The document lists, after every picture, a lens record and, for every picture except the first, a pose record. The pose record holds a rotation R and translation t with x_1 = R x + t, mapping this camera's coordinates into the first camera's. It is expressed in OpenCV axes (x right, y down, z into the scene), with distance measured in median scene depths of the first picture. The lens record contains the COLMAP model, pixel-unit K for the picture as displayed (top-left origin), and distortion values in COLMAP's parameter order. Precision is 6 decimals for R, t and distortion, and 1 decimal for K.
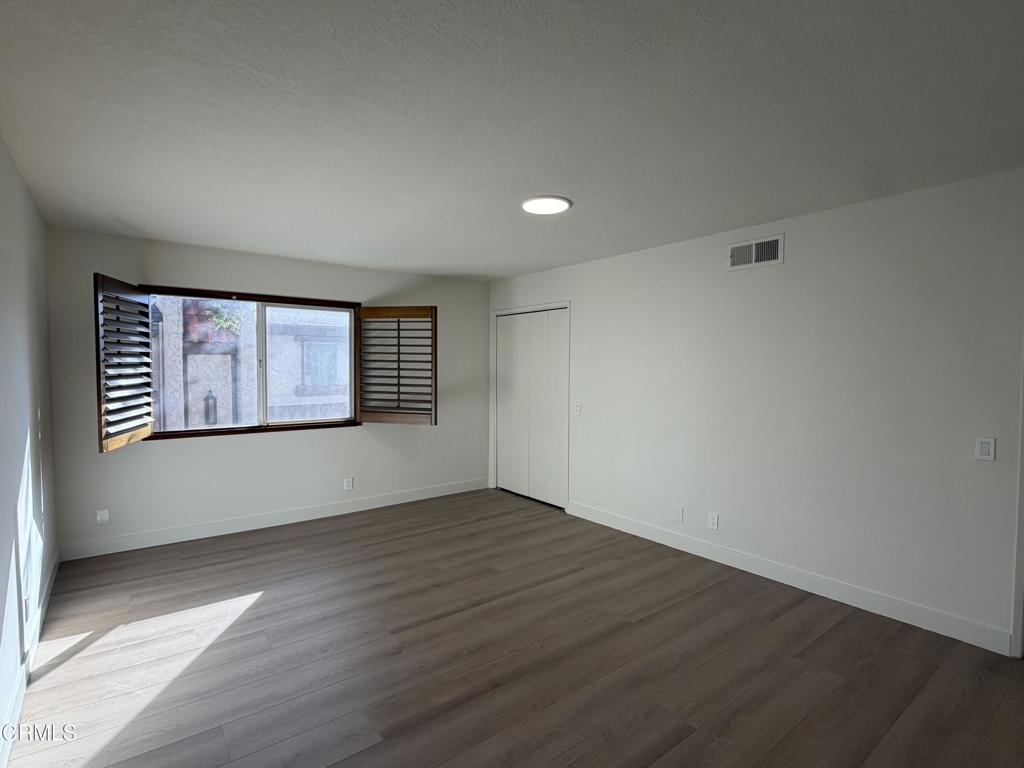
lens RADIAL K [[512.0, 0, 509.4], [0, 512.0, 383.2], [0, 0, 1]] dist [-0.000571, 0.000112]
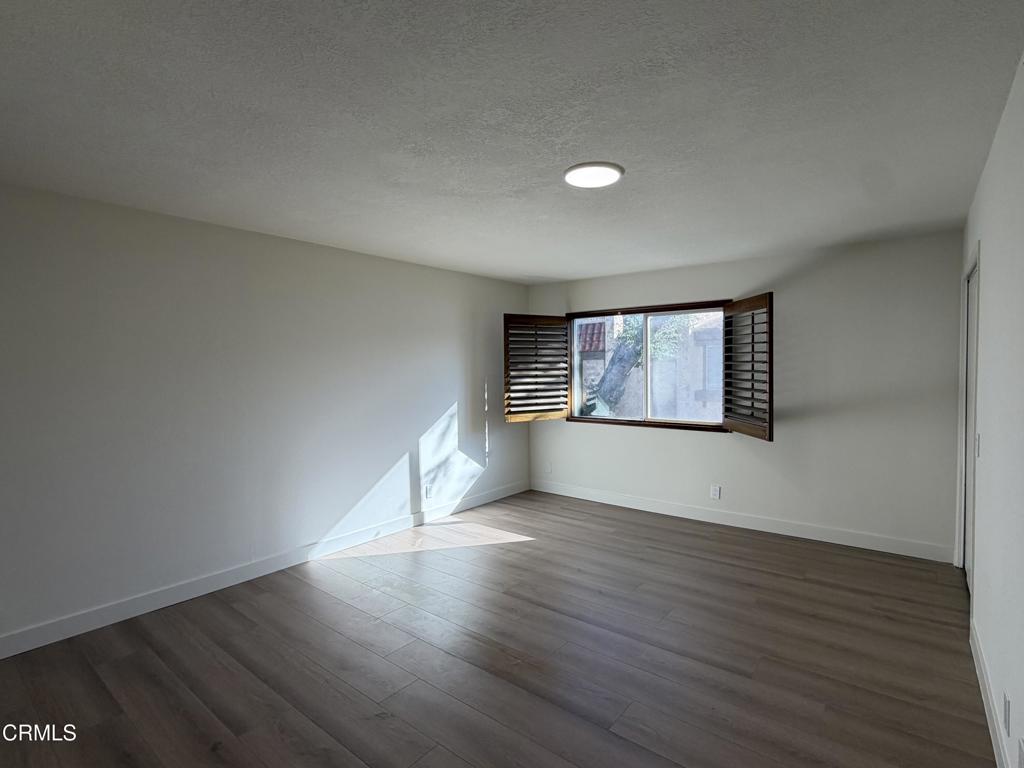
lens RADIAL K [[512.0, 0, 509.4], [0, 512.0, 383.2], [0, 0, 1]] dist [-0.000571, 0.000112]
pose [[0.232438, 0.020644, -0.972392, 0.663155], [-0.024912, 0.999573, 0.015267, -0.013418], [0.972292, 0.020675, 0.232853, 0.518110]]
